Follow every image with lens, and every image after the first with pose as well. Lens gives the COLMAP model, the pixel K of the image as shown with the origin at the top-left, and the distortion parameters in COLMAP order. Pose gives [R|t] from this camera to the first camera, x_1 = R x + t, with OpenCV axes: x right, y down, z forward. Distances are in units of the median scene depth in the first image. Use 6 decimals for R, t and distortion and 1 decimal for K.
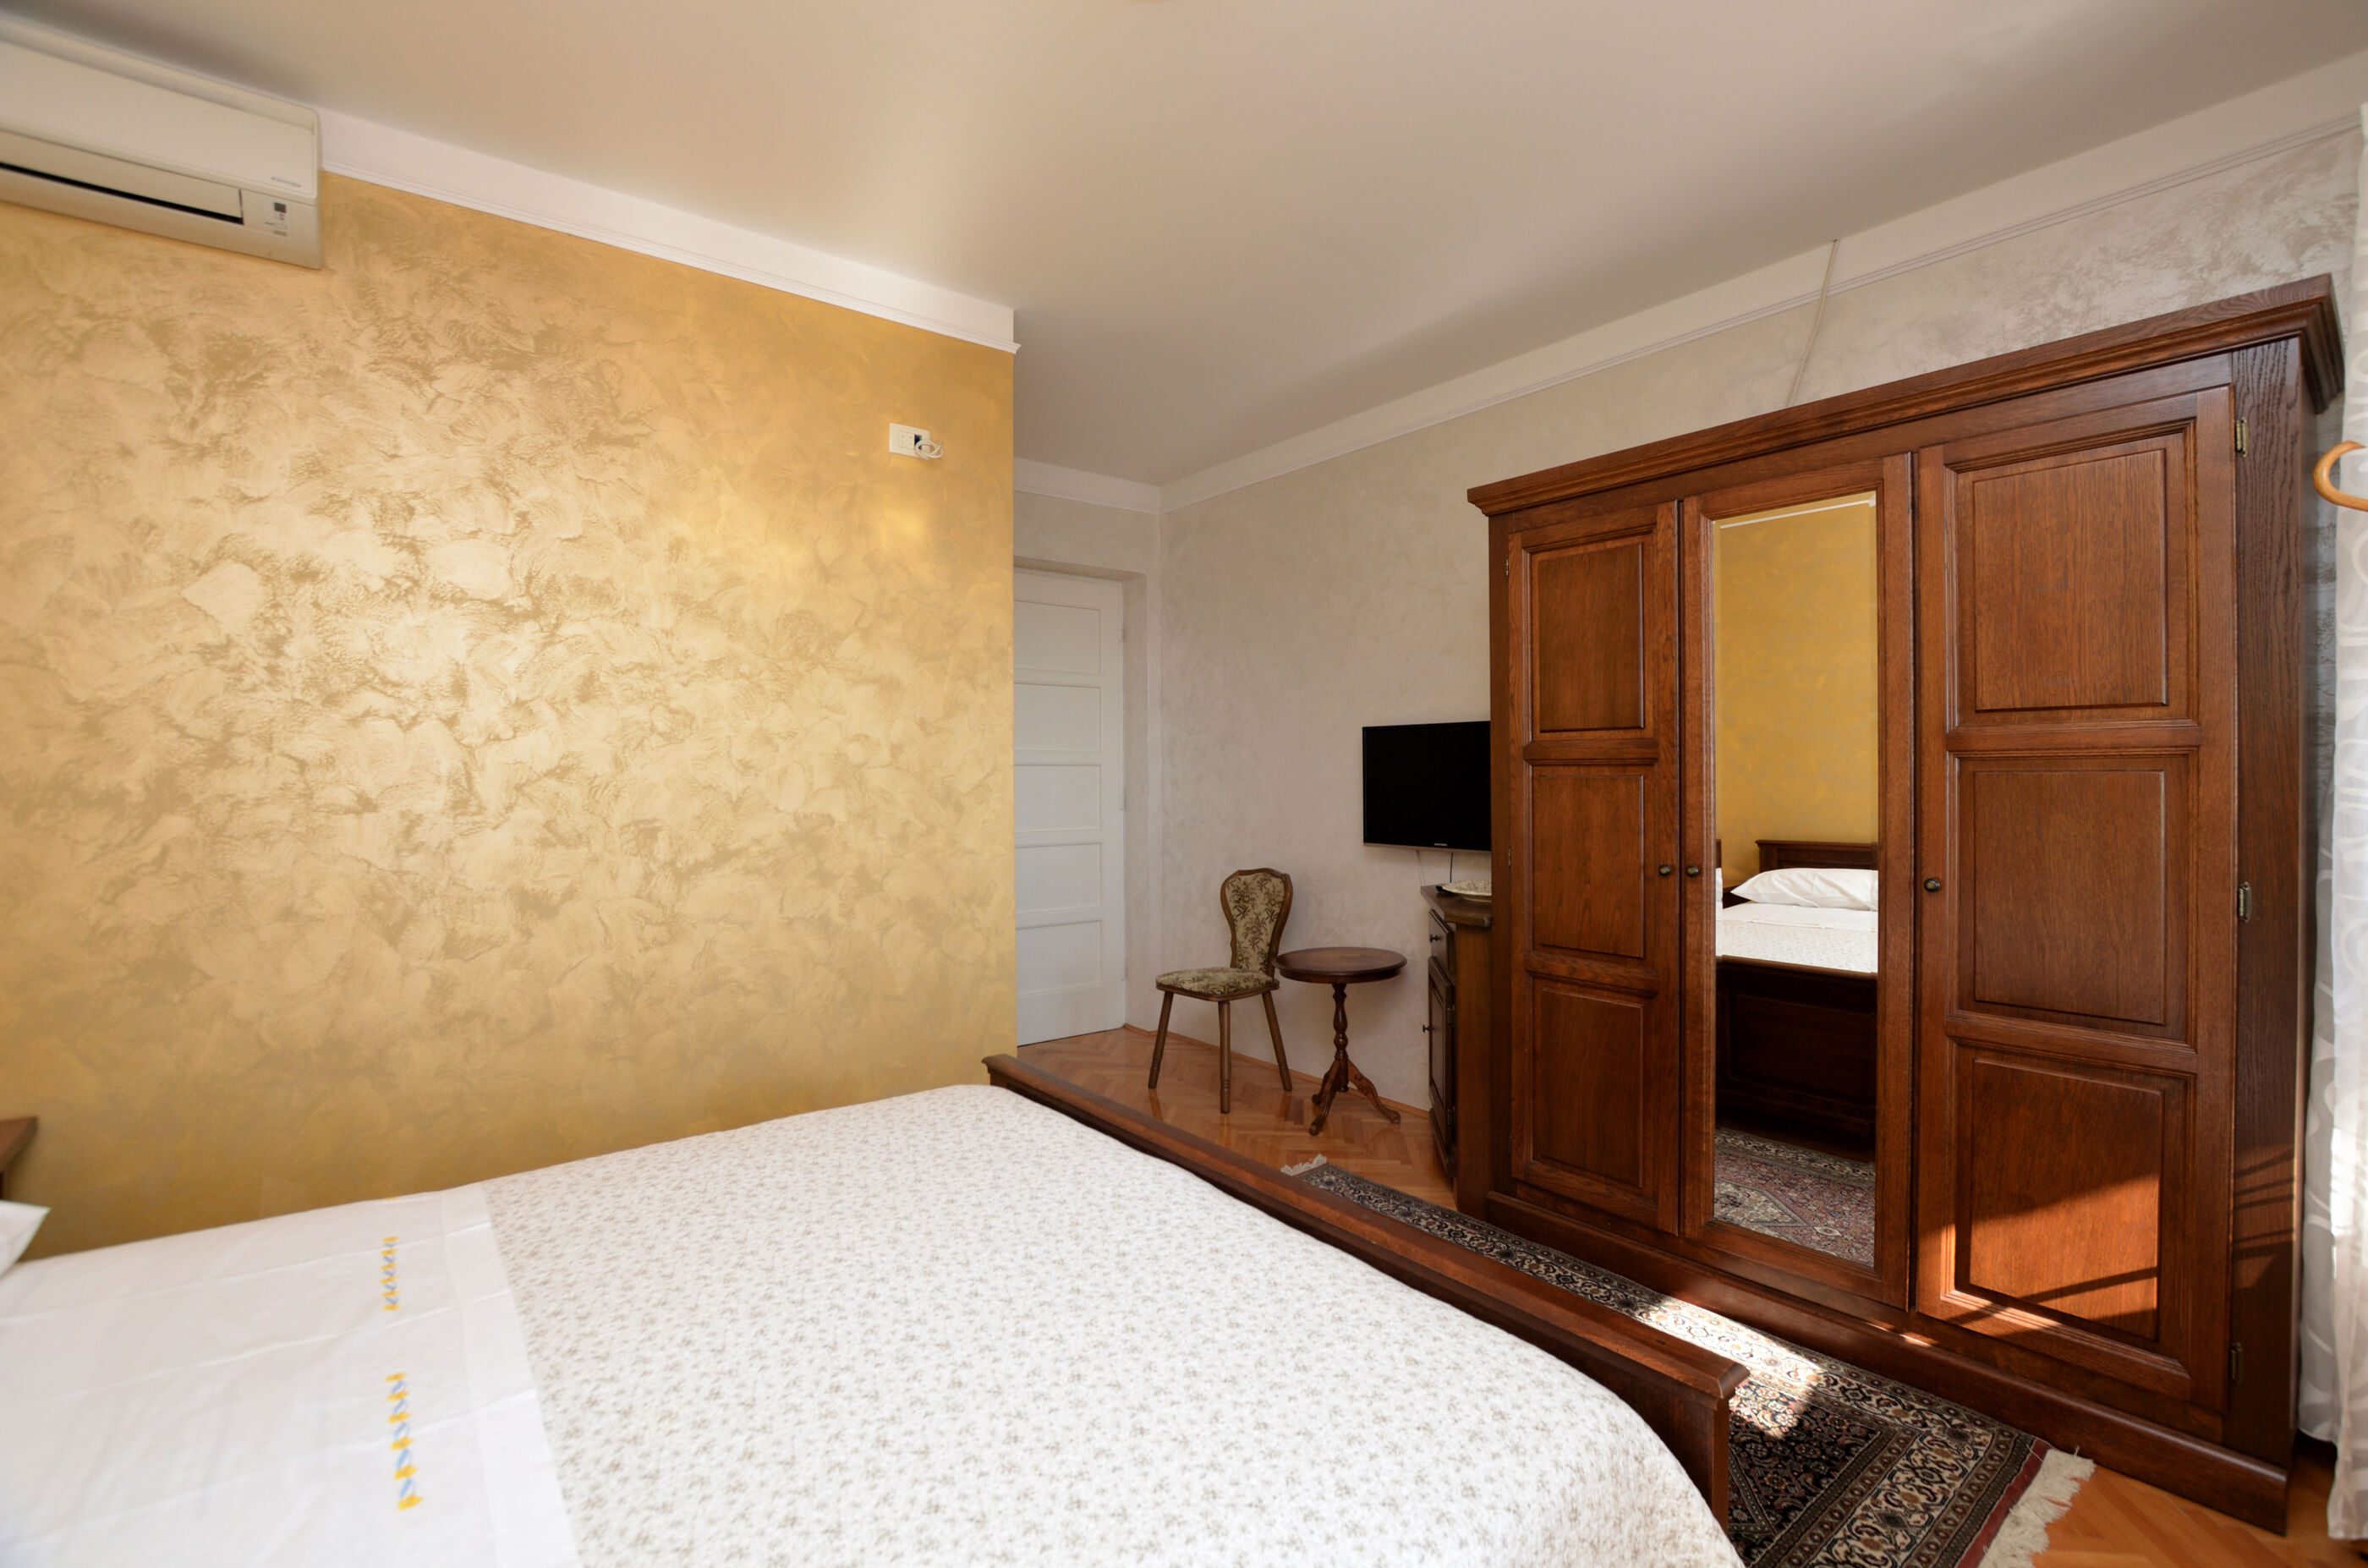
lens RADIAL K [[1041.9, 0, 1204.6], [0, 1041.9, 774.8], [0, 0, 1]] dist [-0.032807, 0.004094]
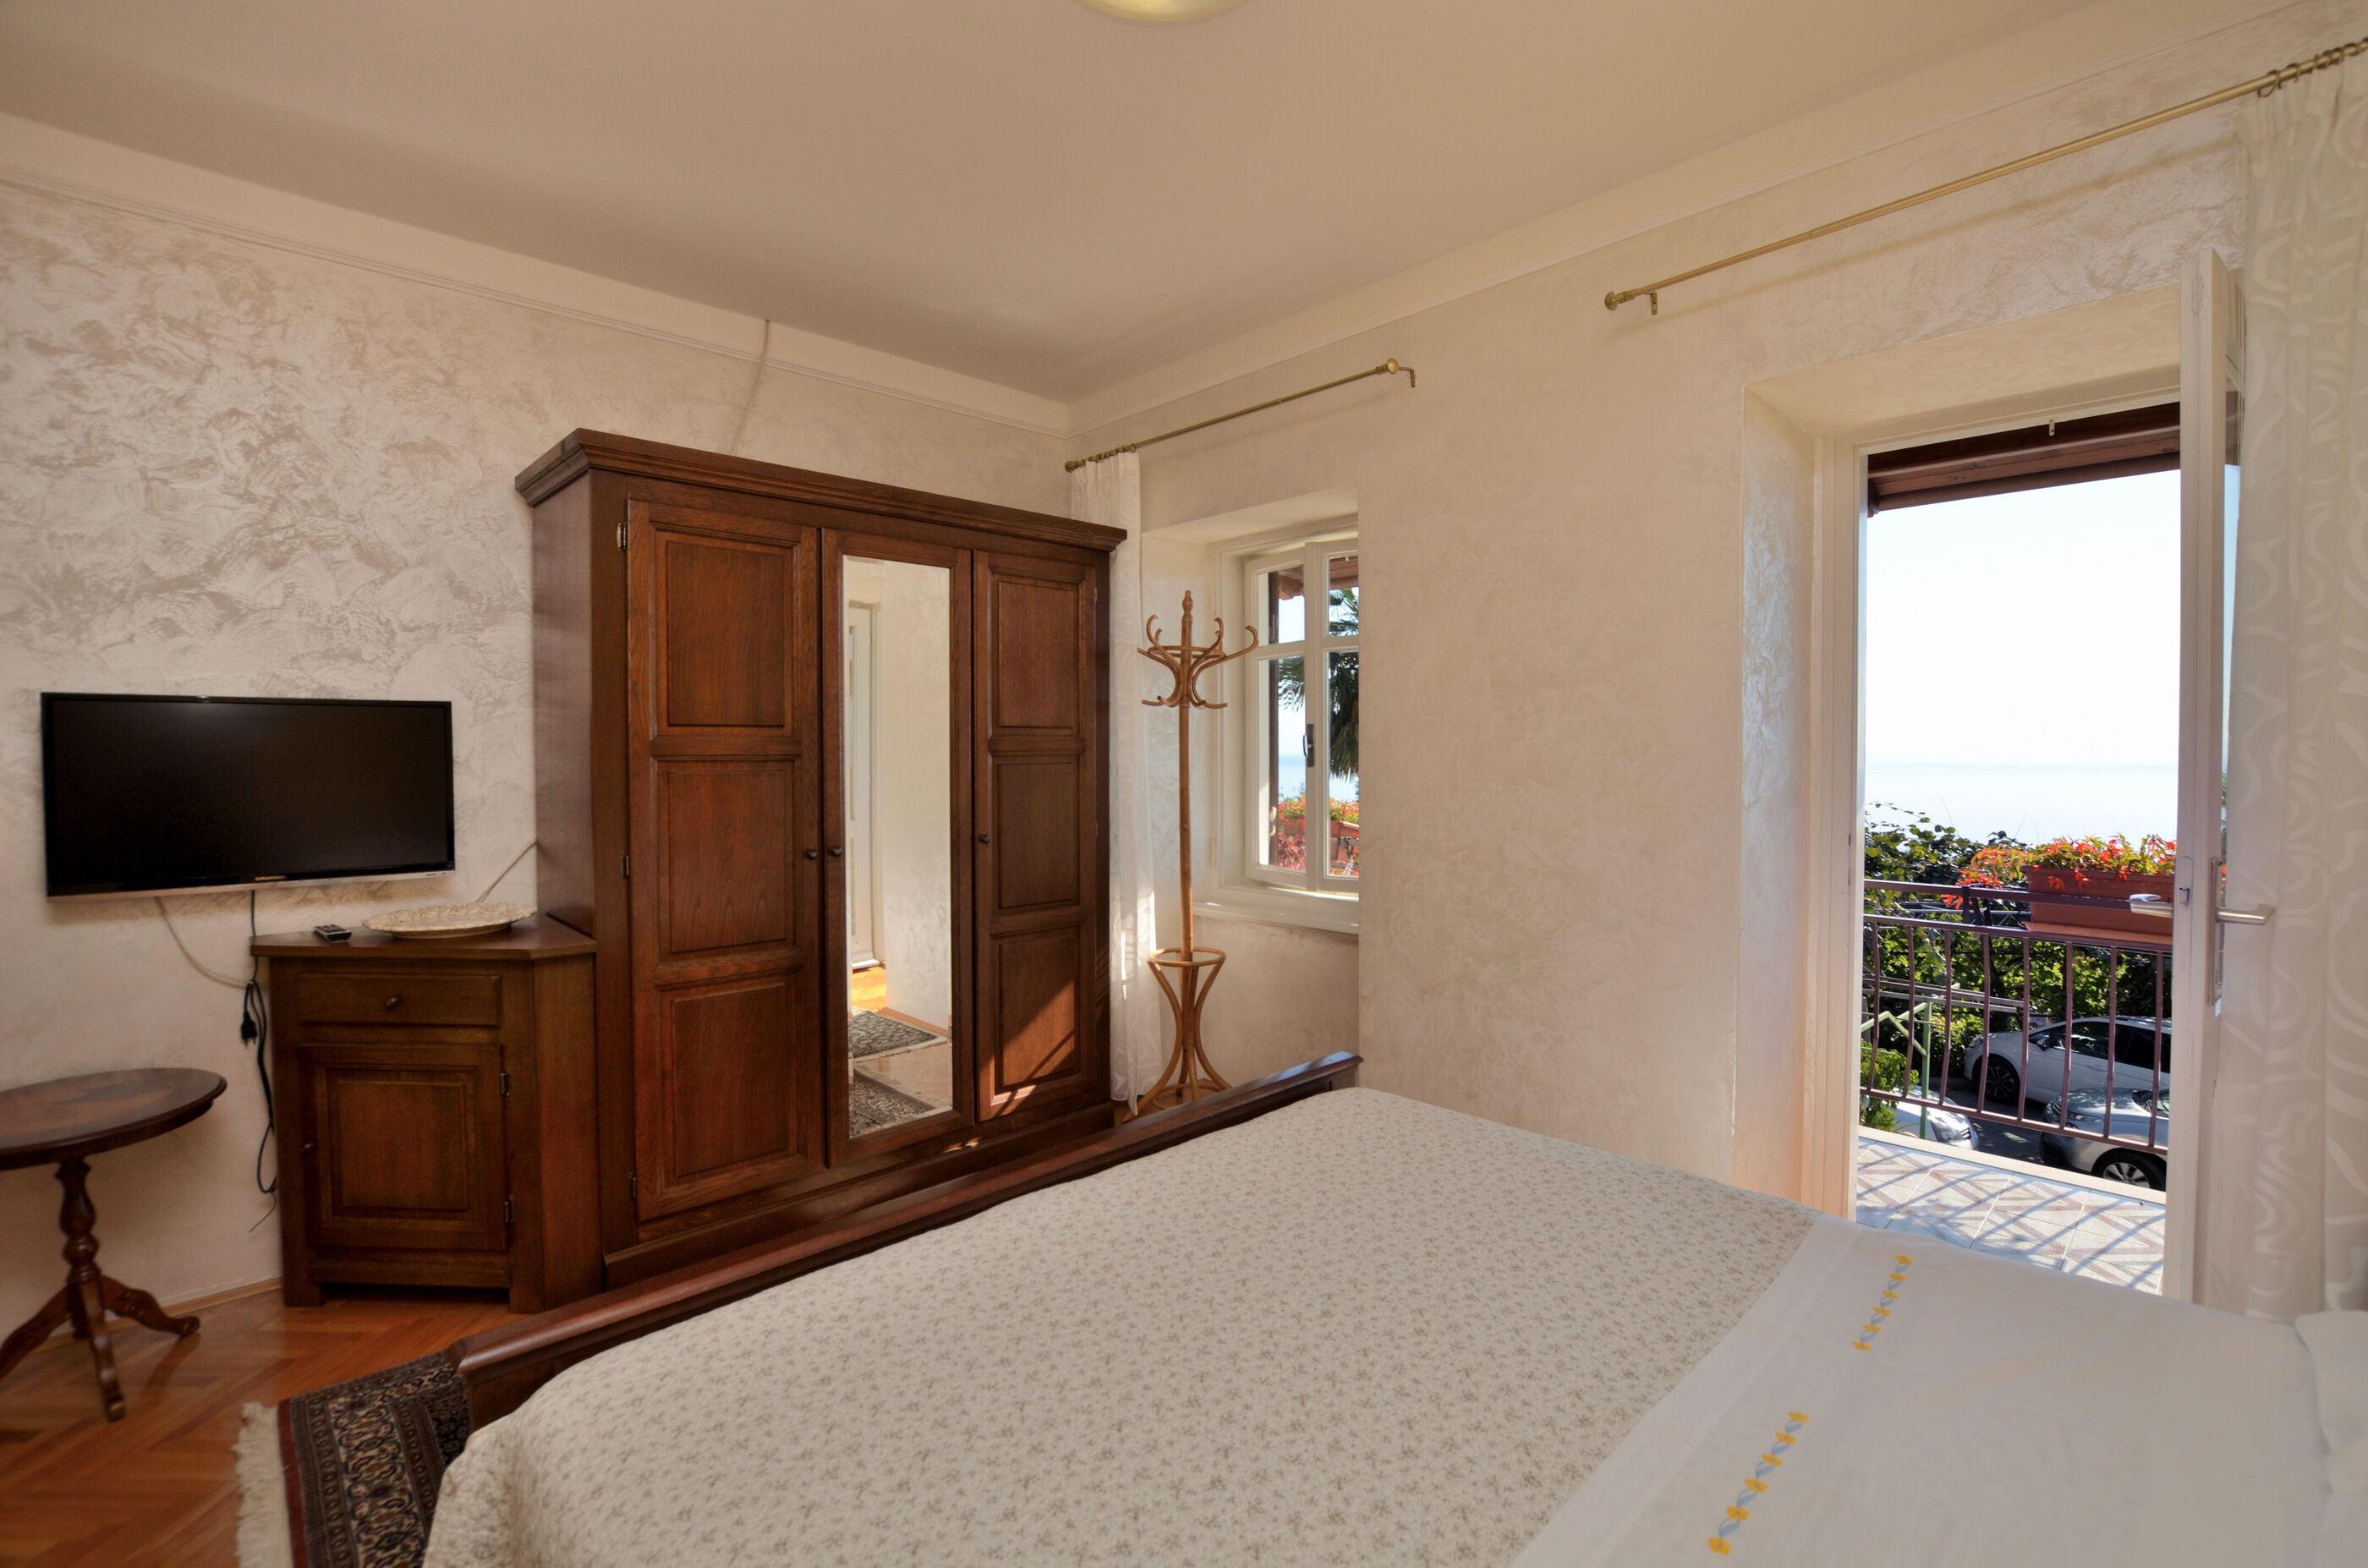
lens RADIAL K [[1041.9, 0, 1204.6], [0, 1041.9, 774.8], [0, 0, 1]] dist [-0.032807, 0.004094]
pose [[-0.103367, -0.020681, 0.994428, -0.688890], [0.004969, 0.999761, 0.021308, -0.015771], [-0.994631, 0.007144, -0.103240, 0.661849]]
